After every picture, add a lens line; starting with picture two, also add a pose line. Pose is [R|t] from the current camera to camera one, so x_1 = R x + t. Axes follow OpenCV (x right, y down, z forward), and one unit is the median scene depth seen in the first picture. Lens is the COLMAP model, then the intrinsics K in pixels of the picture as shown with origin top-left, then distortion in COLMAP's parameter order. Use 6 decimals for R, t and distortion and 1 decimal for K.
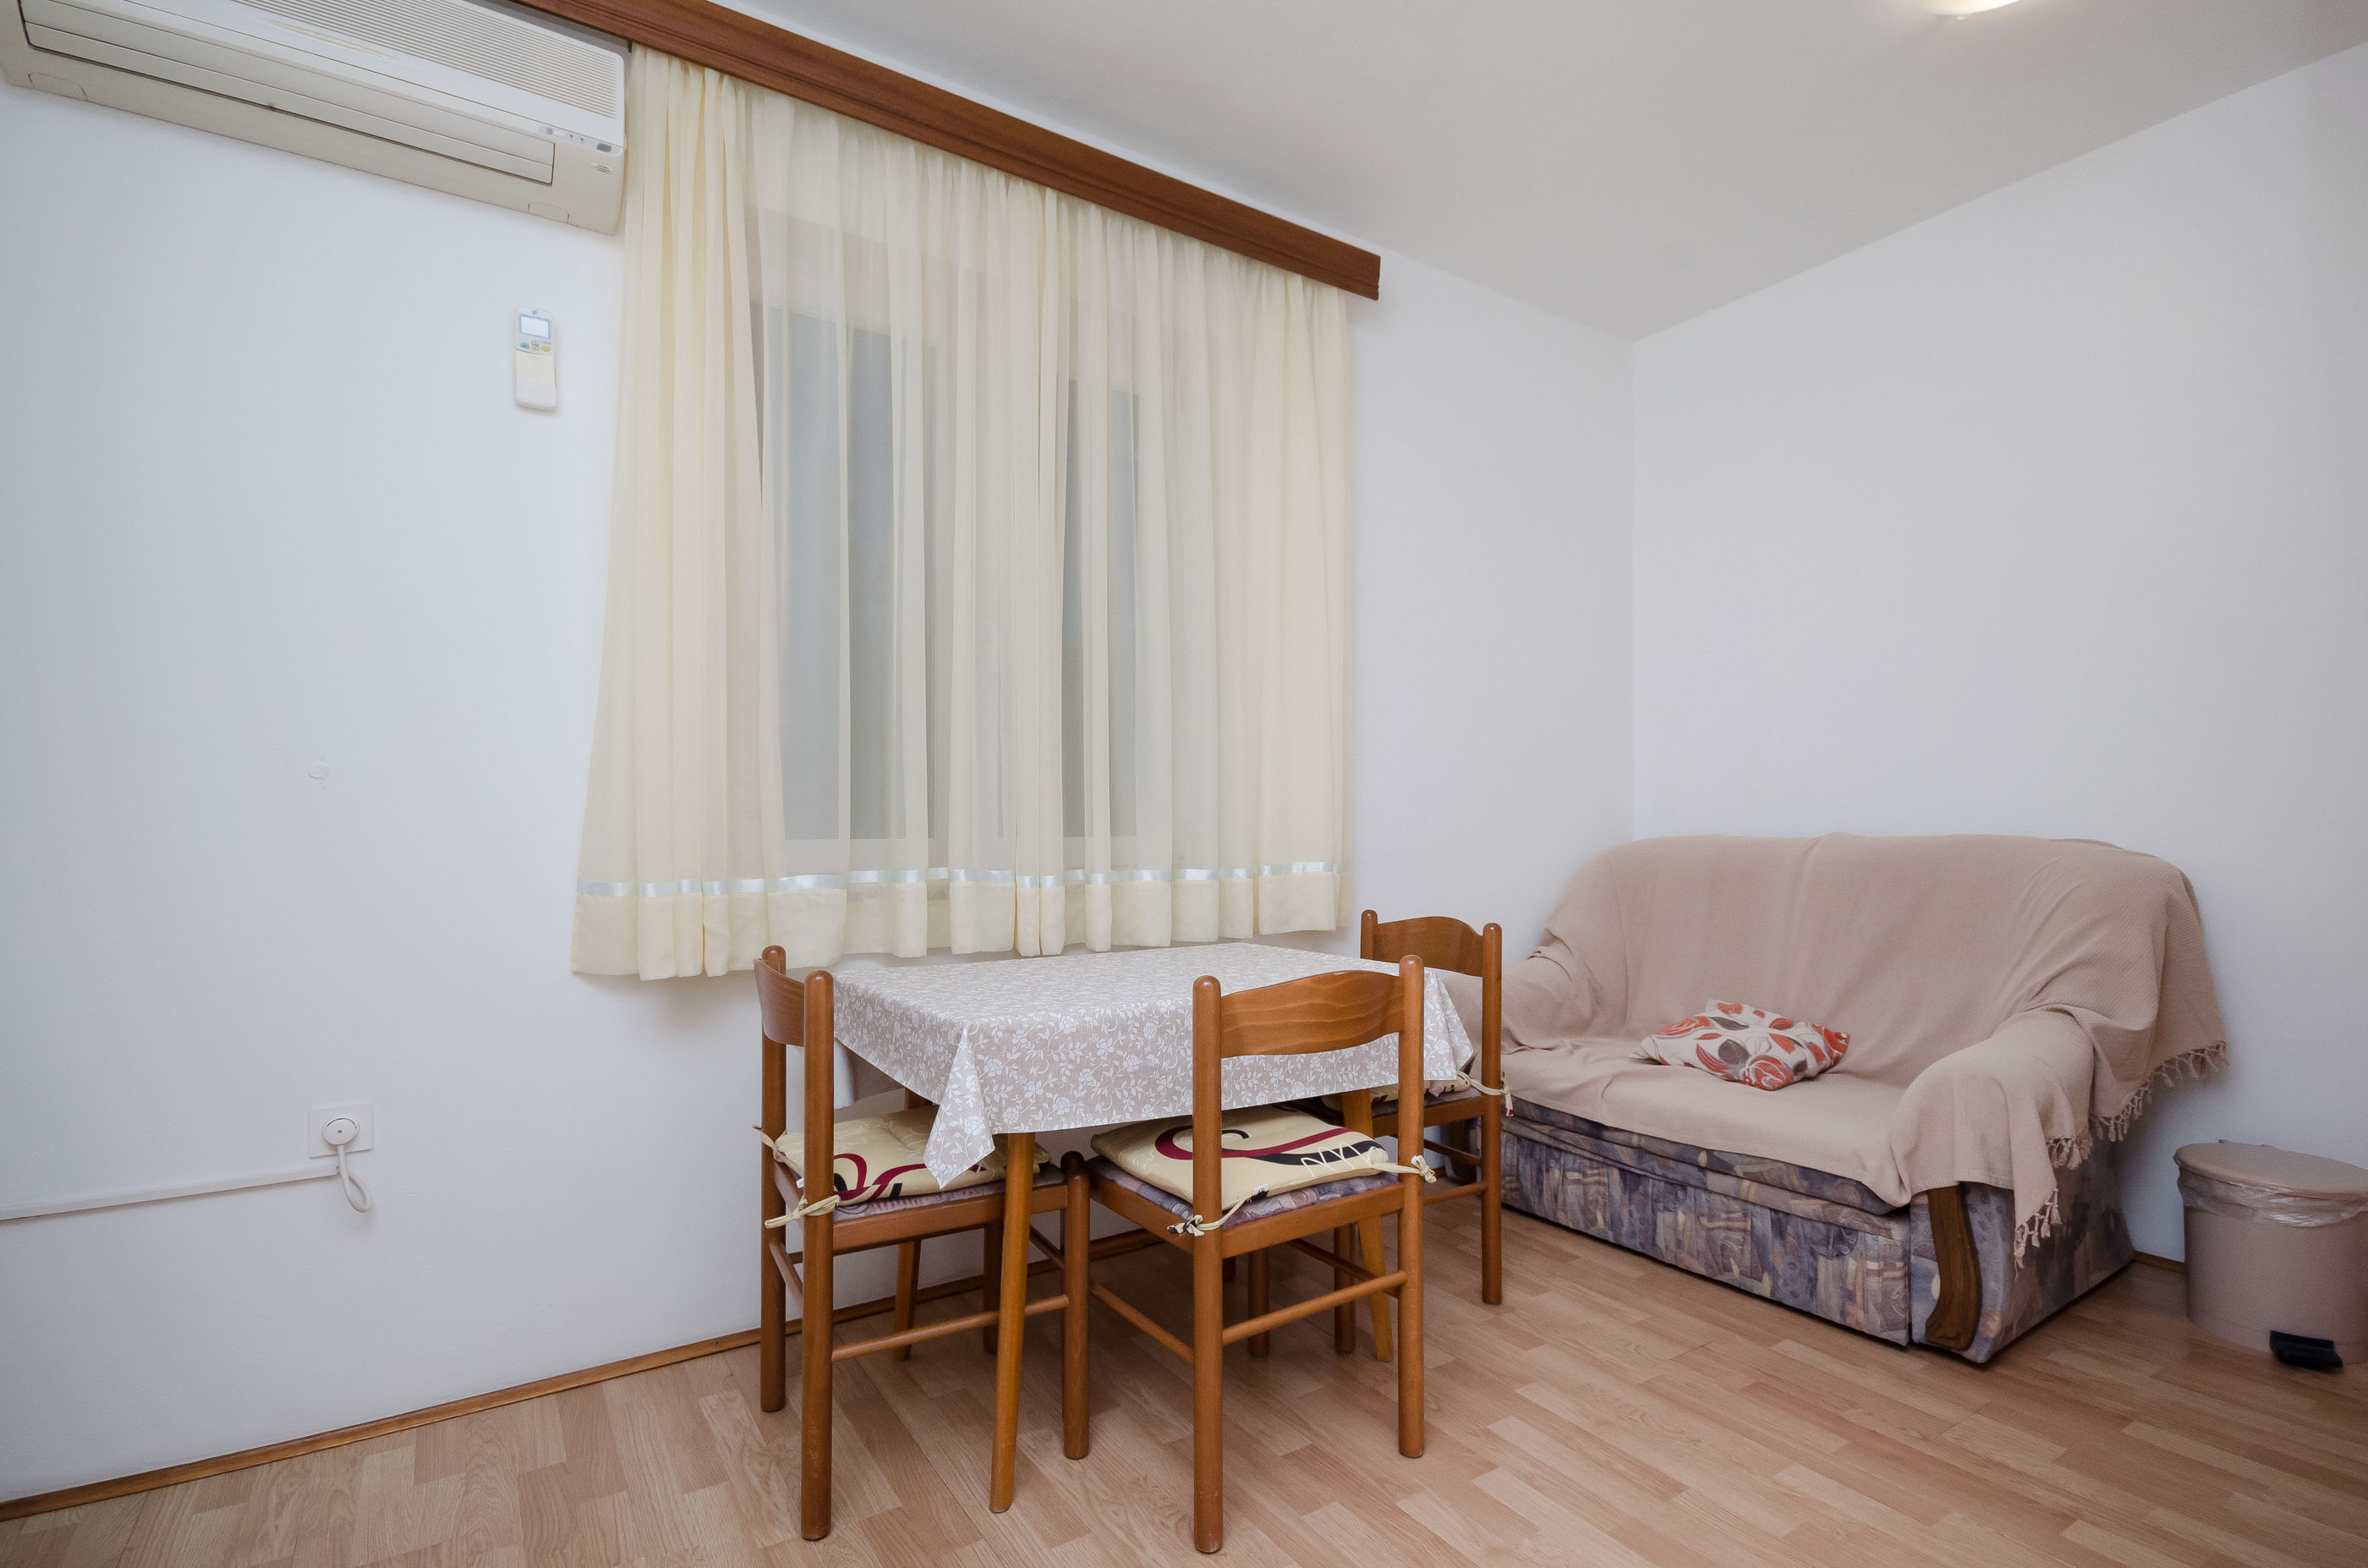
lens RADIAL K [[1126.4, 0, 1286.9], [0, 1126.4, 810.0], [0, 0, 1]] dist [-0.000501, -0.000413]
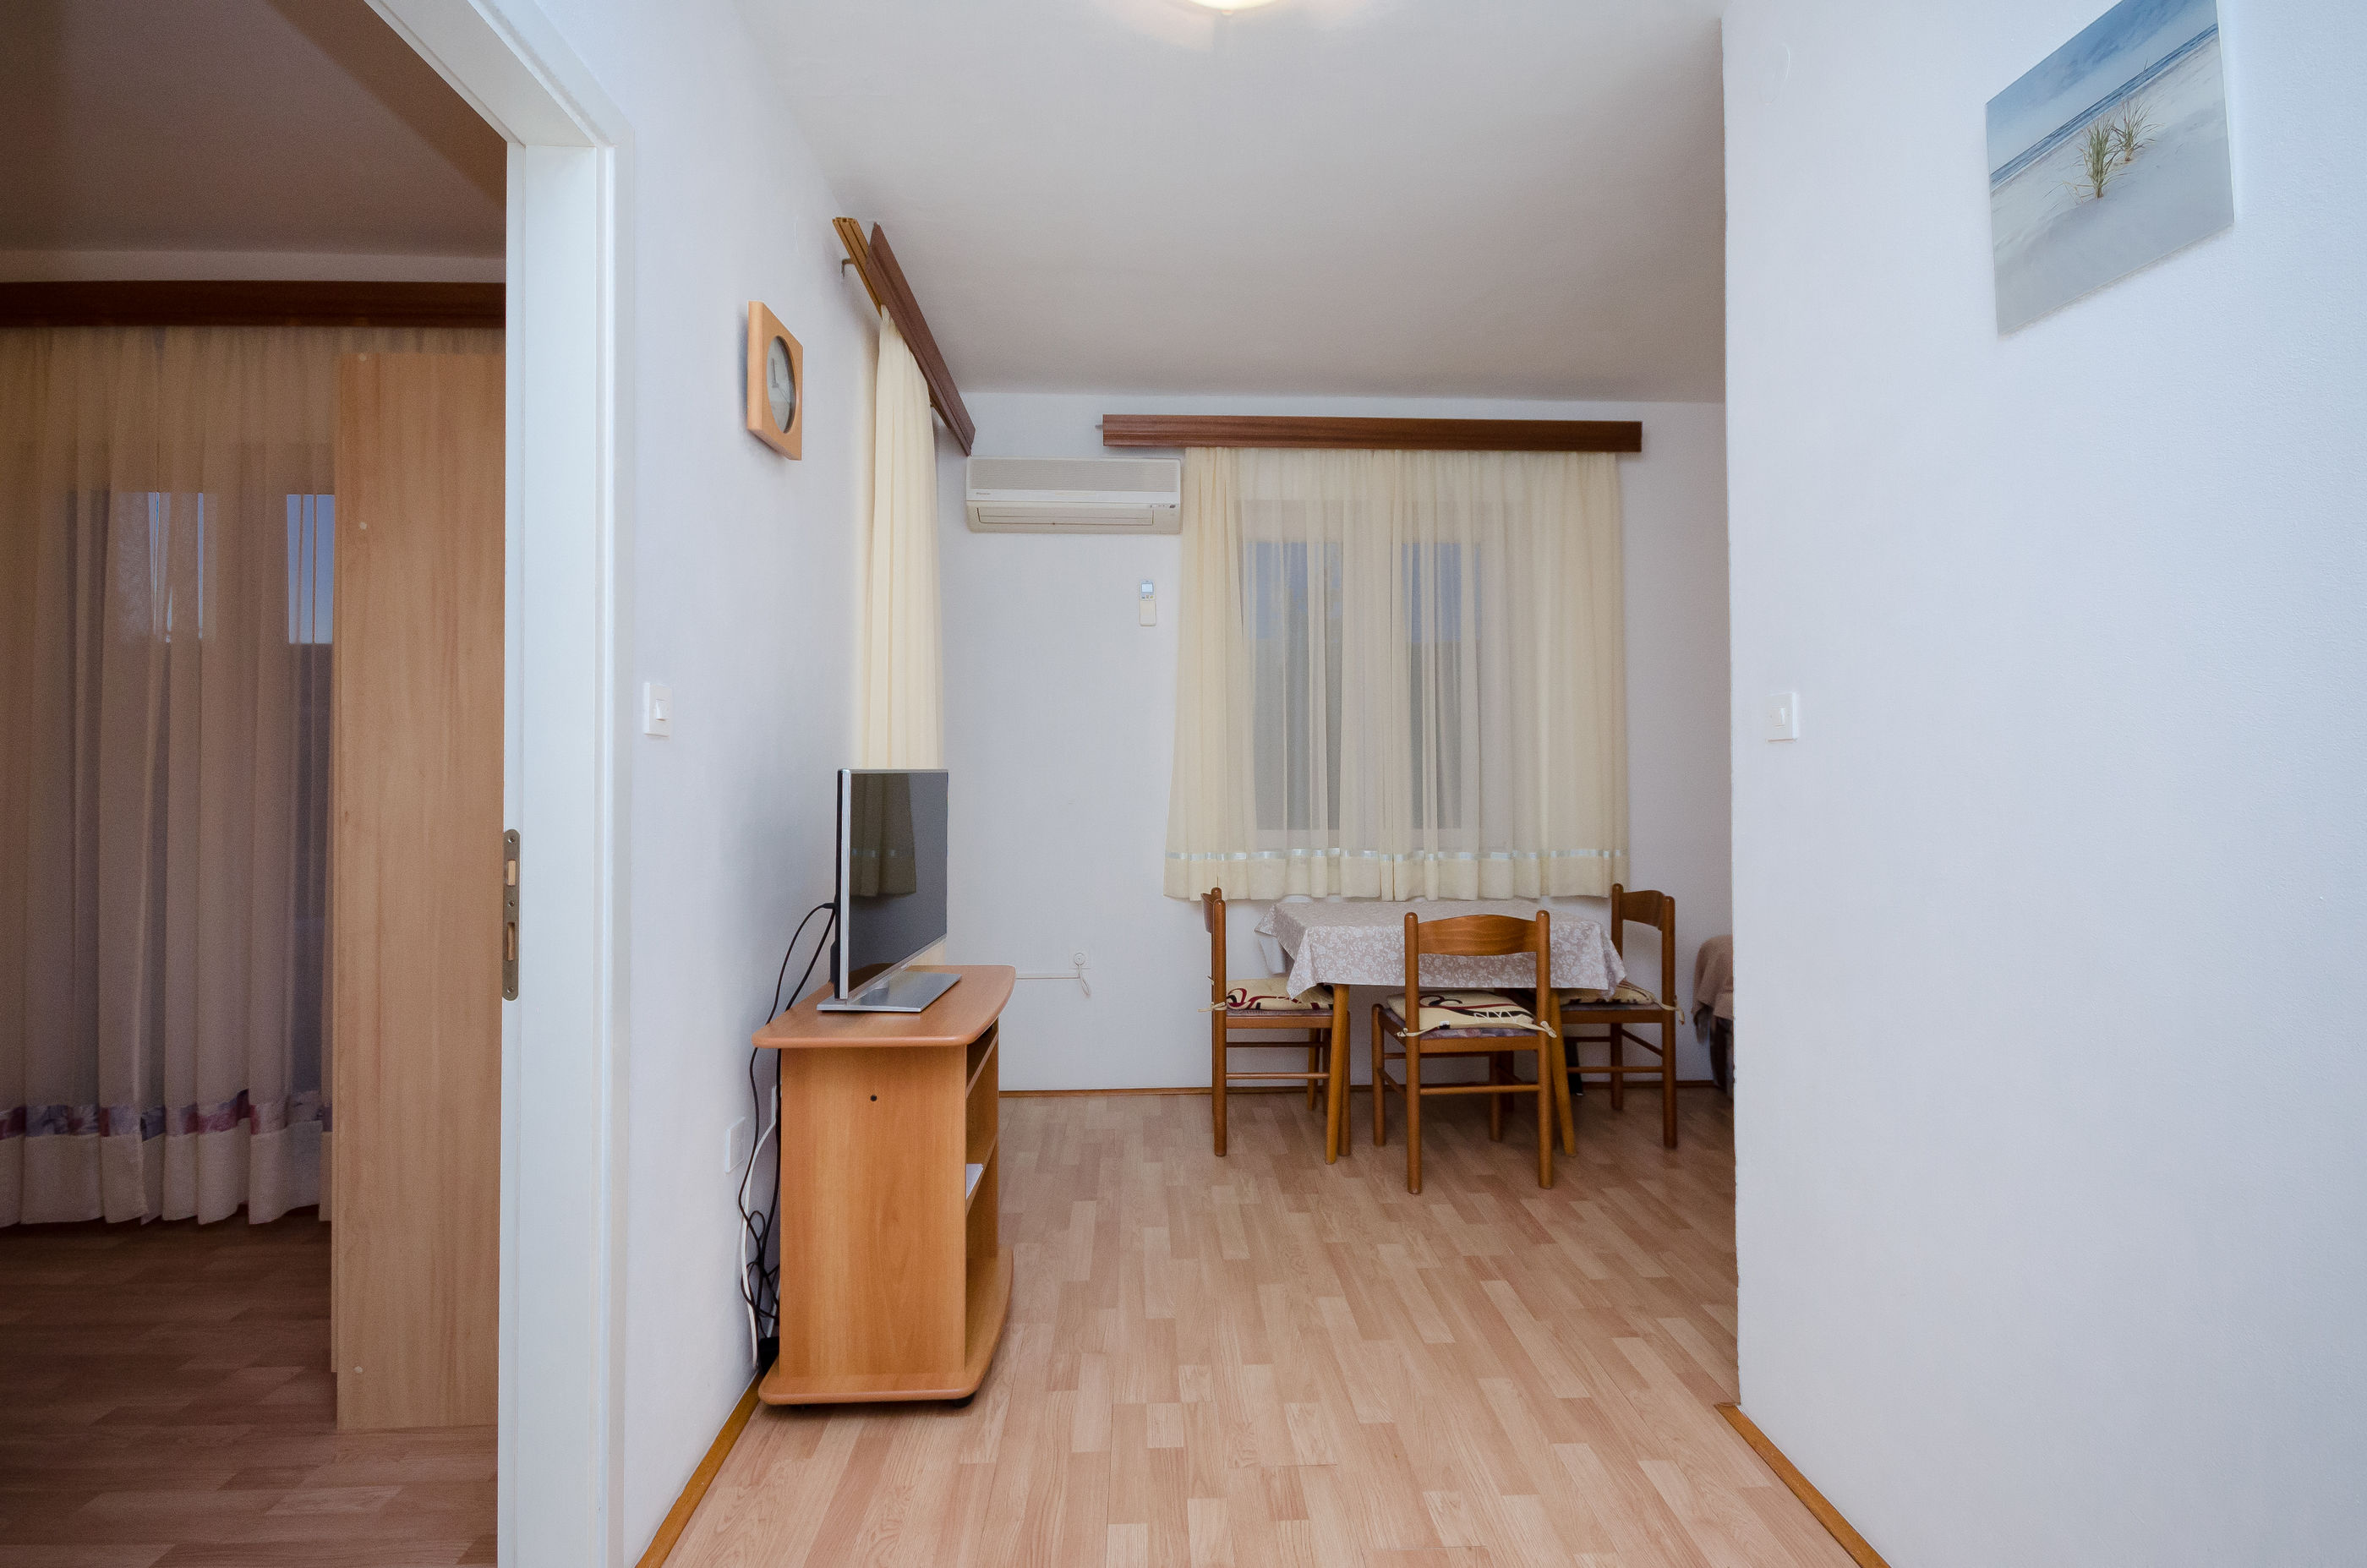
lens RADIAL K [[1055.2, 0, 1183.5], [0, 1055.2, 784.0], [0, 0, 1]] dist [0.003089, 0.000203]
pose [[0.831805, -0.003886, -0.555055, 0.573601], [0.012145, 0.999864, 0.011200, -0.099194], [0.554935, -0.016057, 0.831738, -0.719829]]
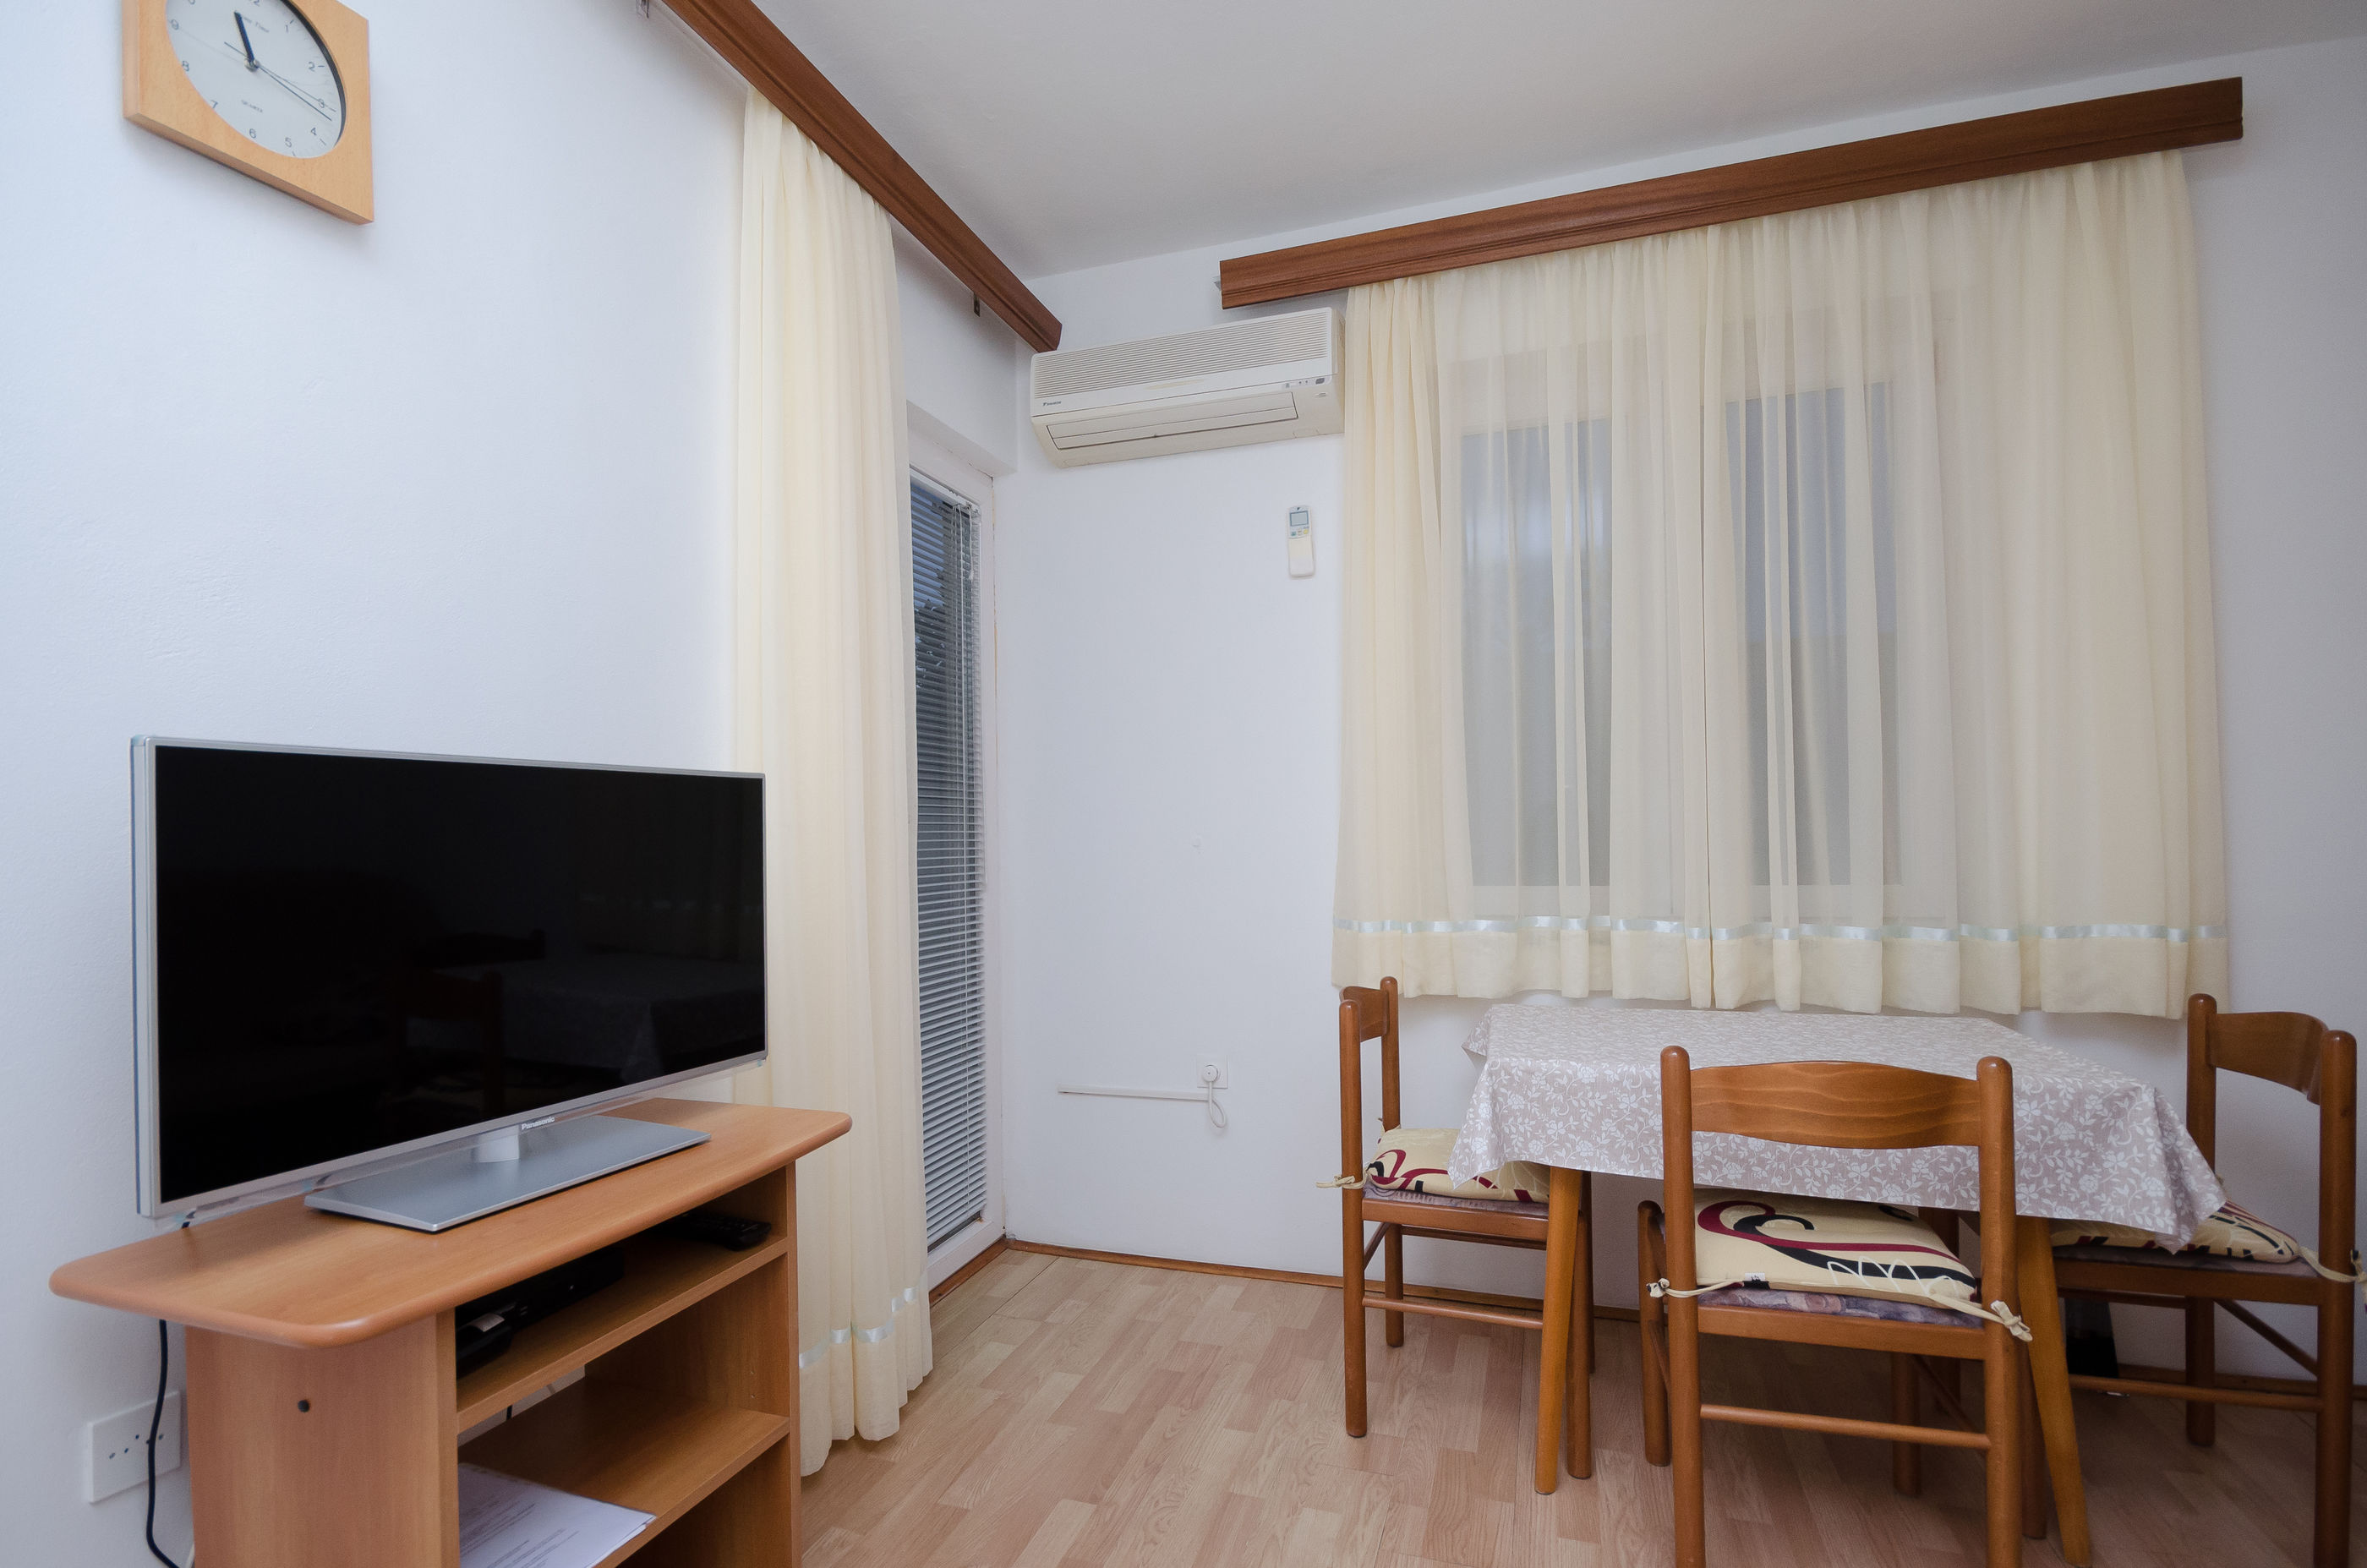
lens RADIAL K [[1136.1, 0, 1145.1], [0, 1136.1, 841.5], [0, 0, 1]] dist [0.024223, -0.018906]
pose [[0.583718, -0.012067, -0.811867, 0.432409], [0.024753, 0.999689, 0.002938, -0.046618], [0.811579, -0.021811, 0.583835, 0.013326]]
